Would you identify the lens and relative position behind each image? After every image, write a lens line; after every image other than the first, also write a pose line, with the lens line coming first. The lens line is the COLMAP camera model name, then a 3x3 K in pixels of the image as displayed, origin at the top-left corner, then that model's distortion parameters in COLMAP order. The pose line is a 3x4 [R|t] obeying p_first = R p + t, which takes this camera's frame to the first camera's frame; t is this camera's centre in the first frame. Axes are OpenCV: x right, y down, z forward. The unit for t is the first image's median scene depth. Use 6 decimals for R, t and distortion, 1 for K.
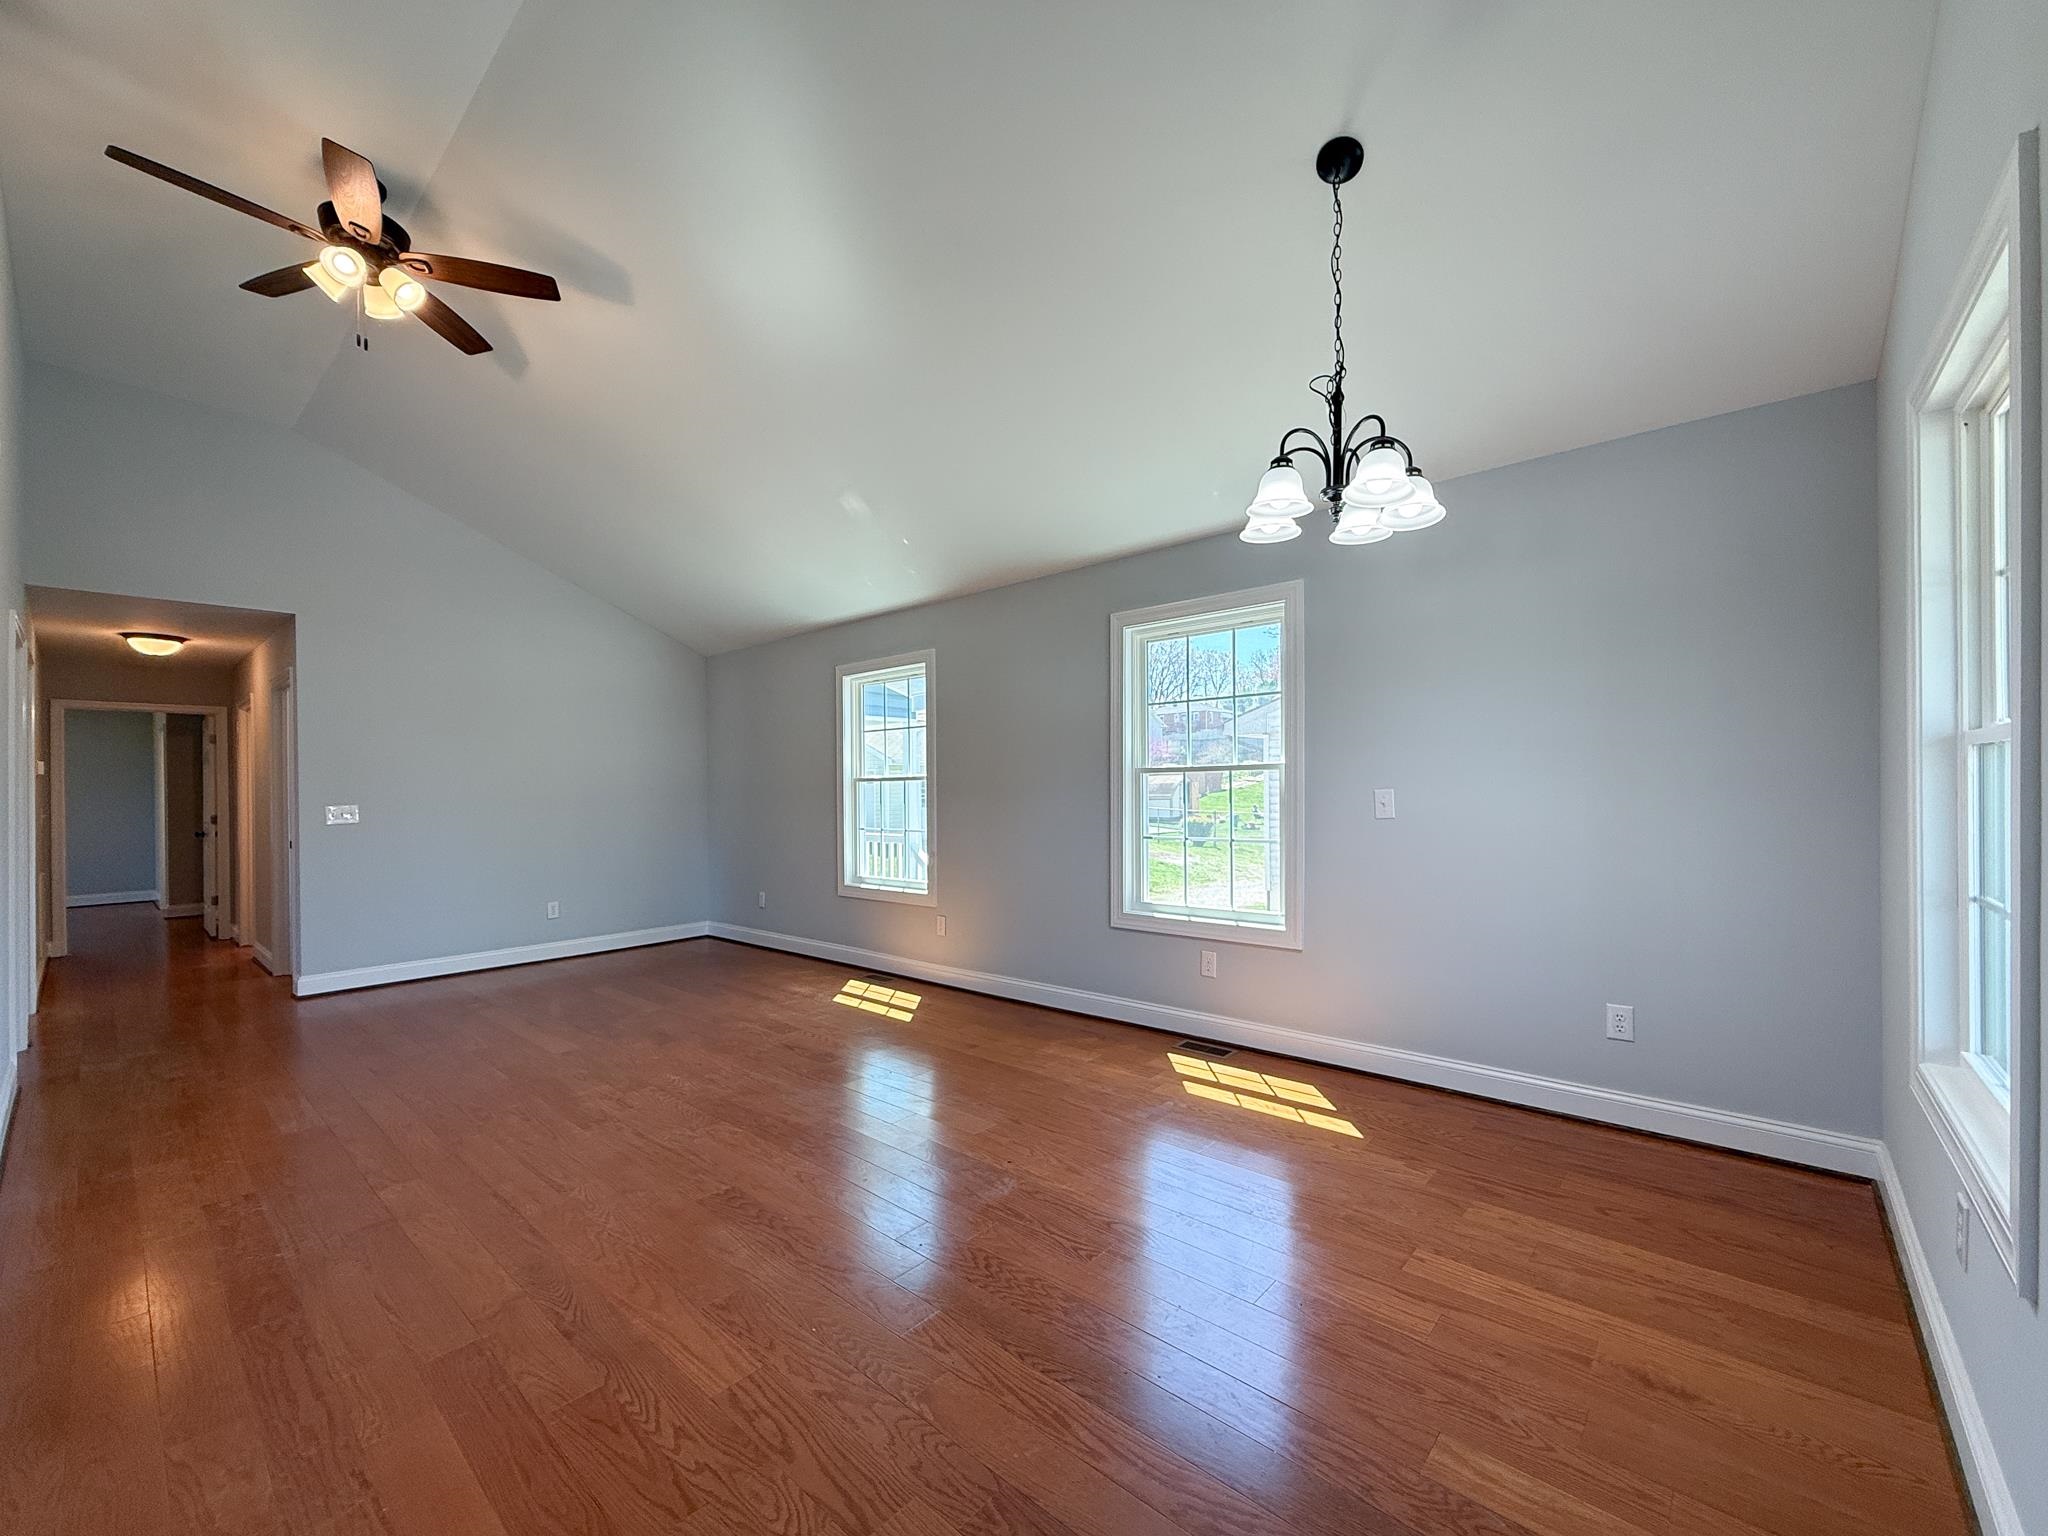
lens RADIAL K [[824.5, 0, 1030.2], [0, 824.5, 818.6], [0, 0, 1]] dist [-0.001185, 0.001177]
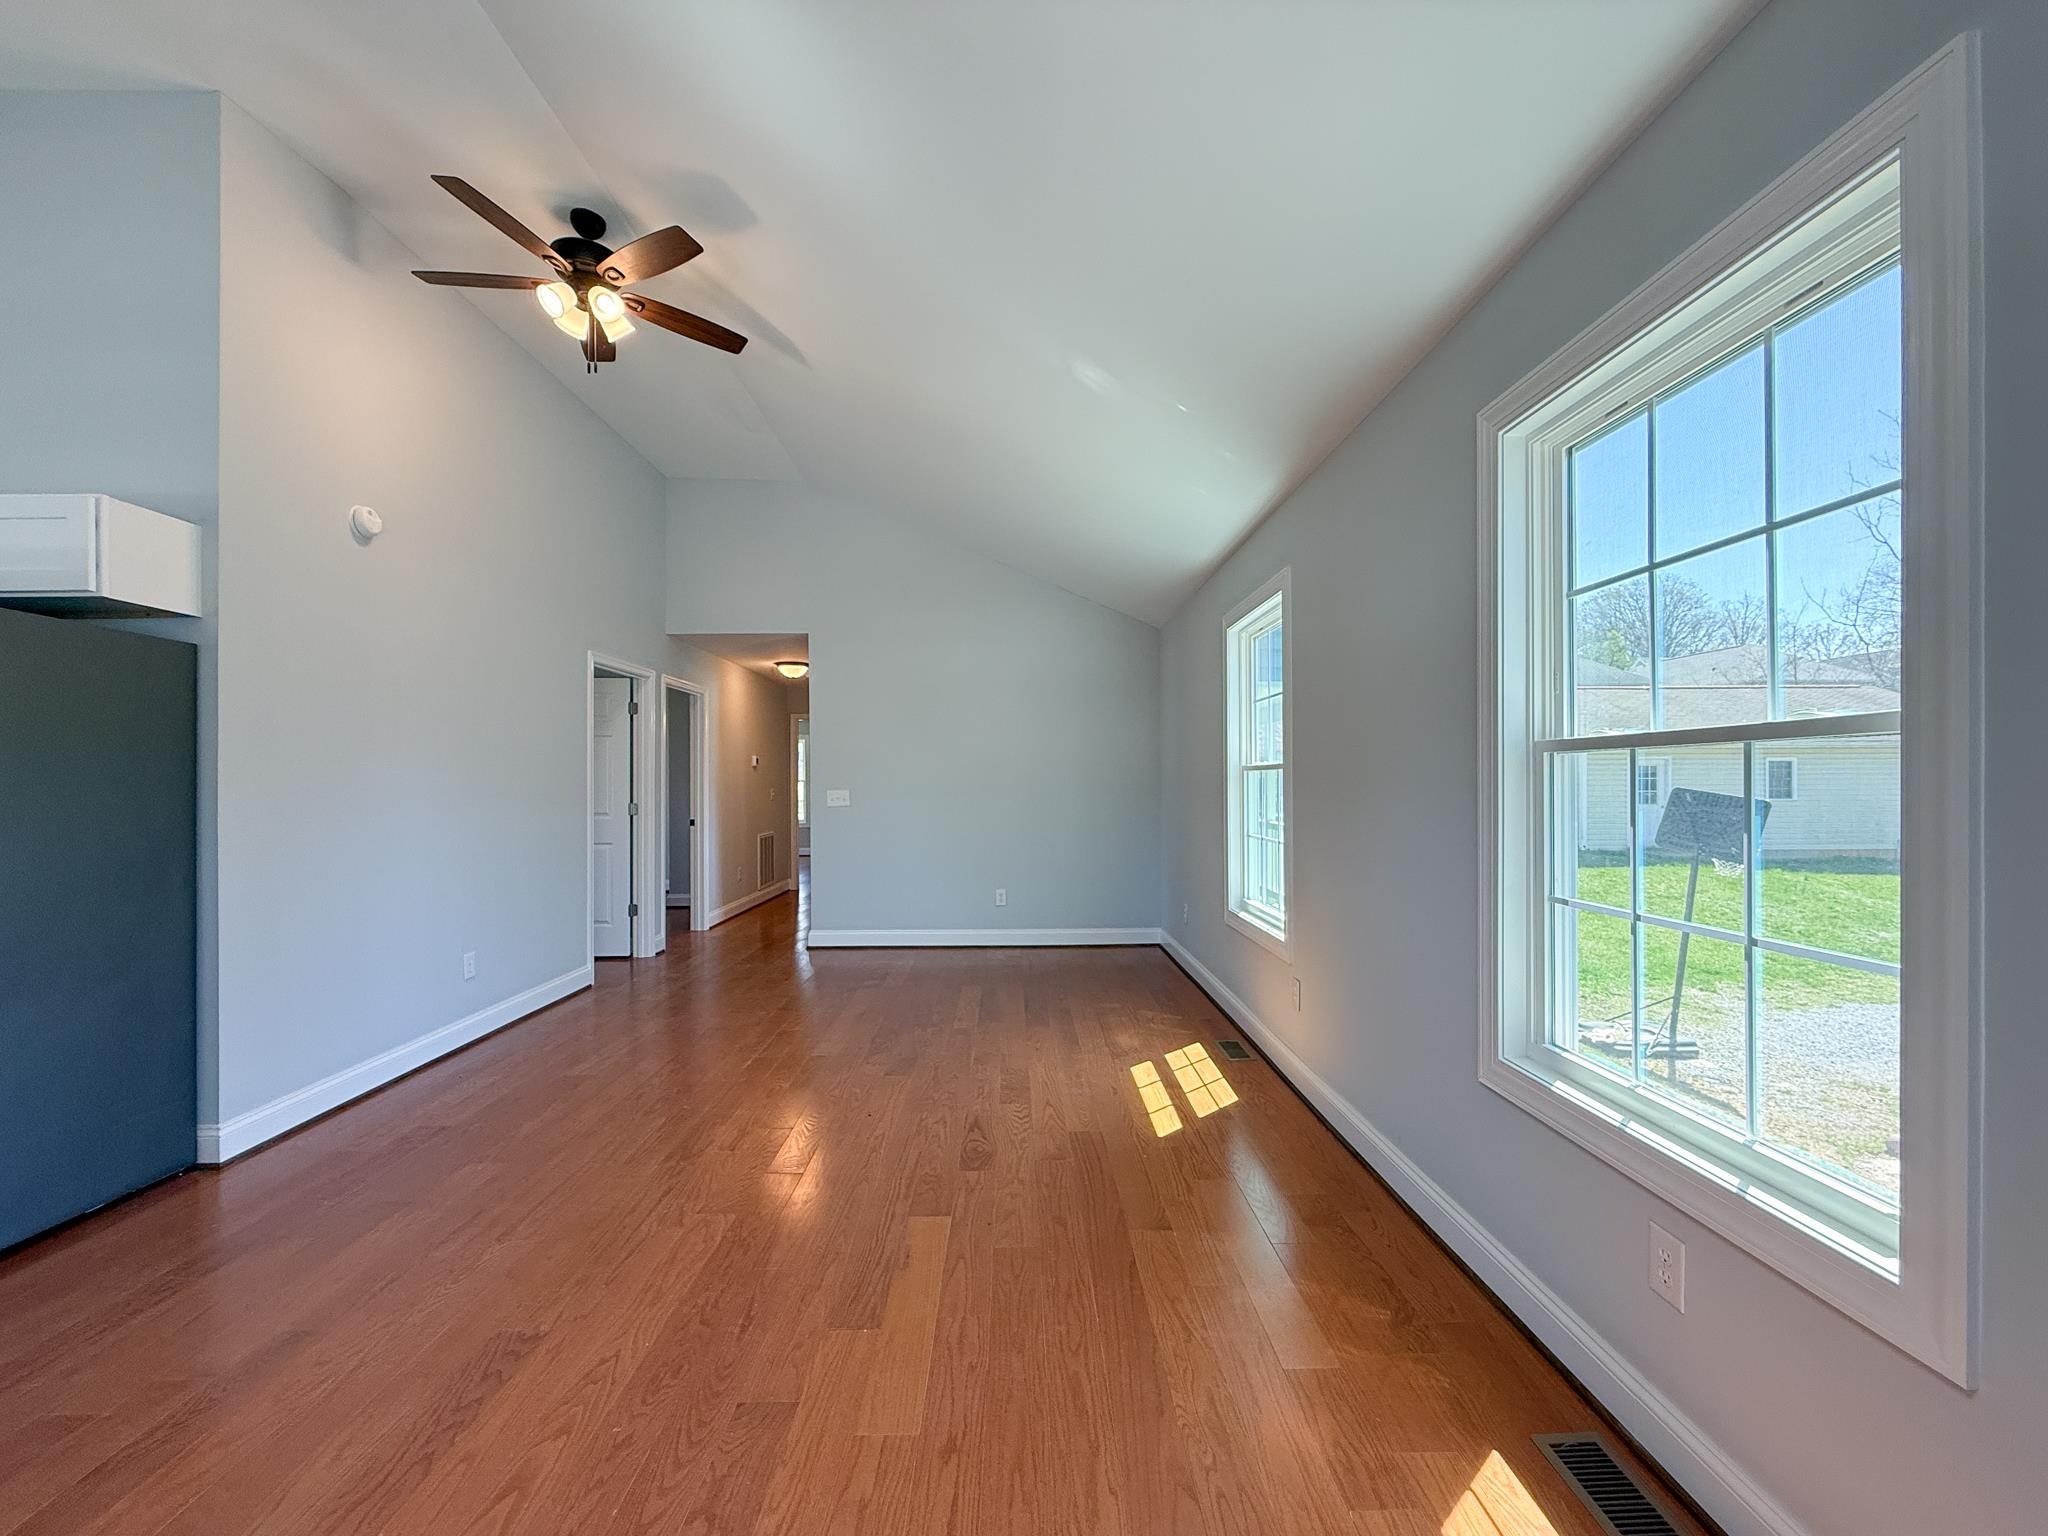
lens RADIAL K [[824.5, 0, 1023.8], [0, 824.5, 789.6], [0, 0, 1]] dist [-0.001185, 0.001177]
pose [[0.674327, 0.018673, -0.738197, 0.270820], [-0.034566, 0.999383, -0.006296, -0.022910], [0.737623, 0.029762, 0.674556, 0.496838]]
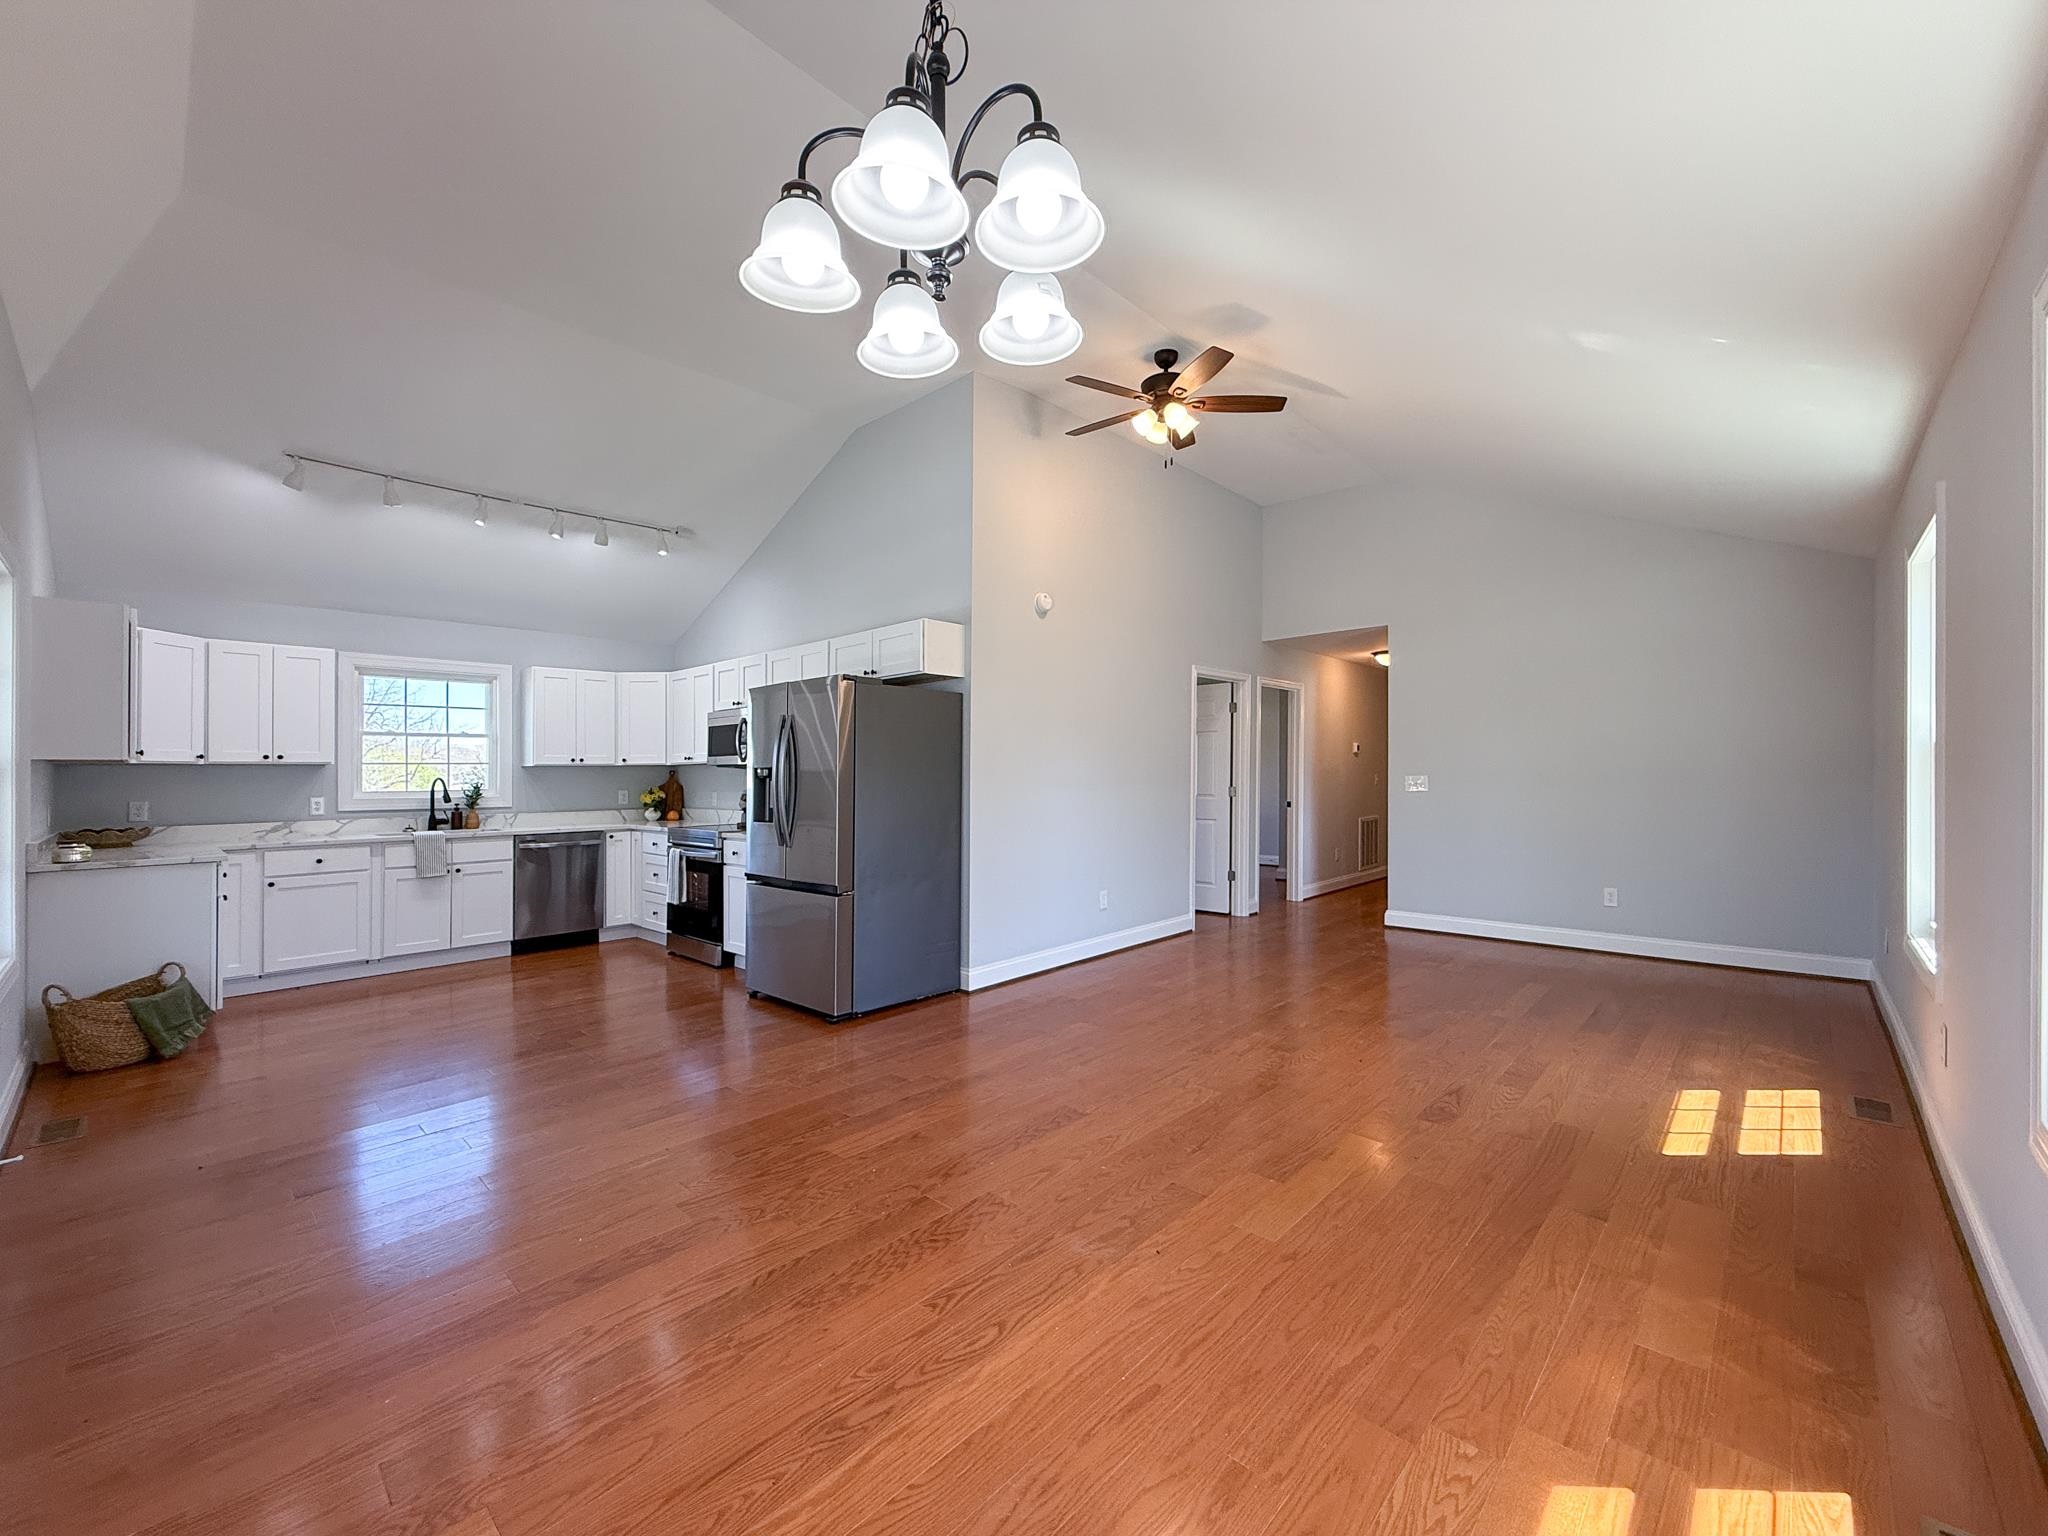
lens RADIAL K [[824.5, 0, 1014.4], [0, 824.5, 756.4], [0, 0, 1]] dist [-0.001185, 0.001177]
pose [[-0.036444, -0.003551, -0.999329, 0.495421], [-0.027409, 0.999621, -0.002552, -0.031158], [0.998960, 0.027297, -0.036527, 0.570142]]
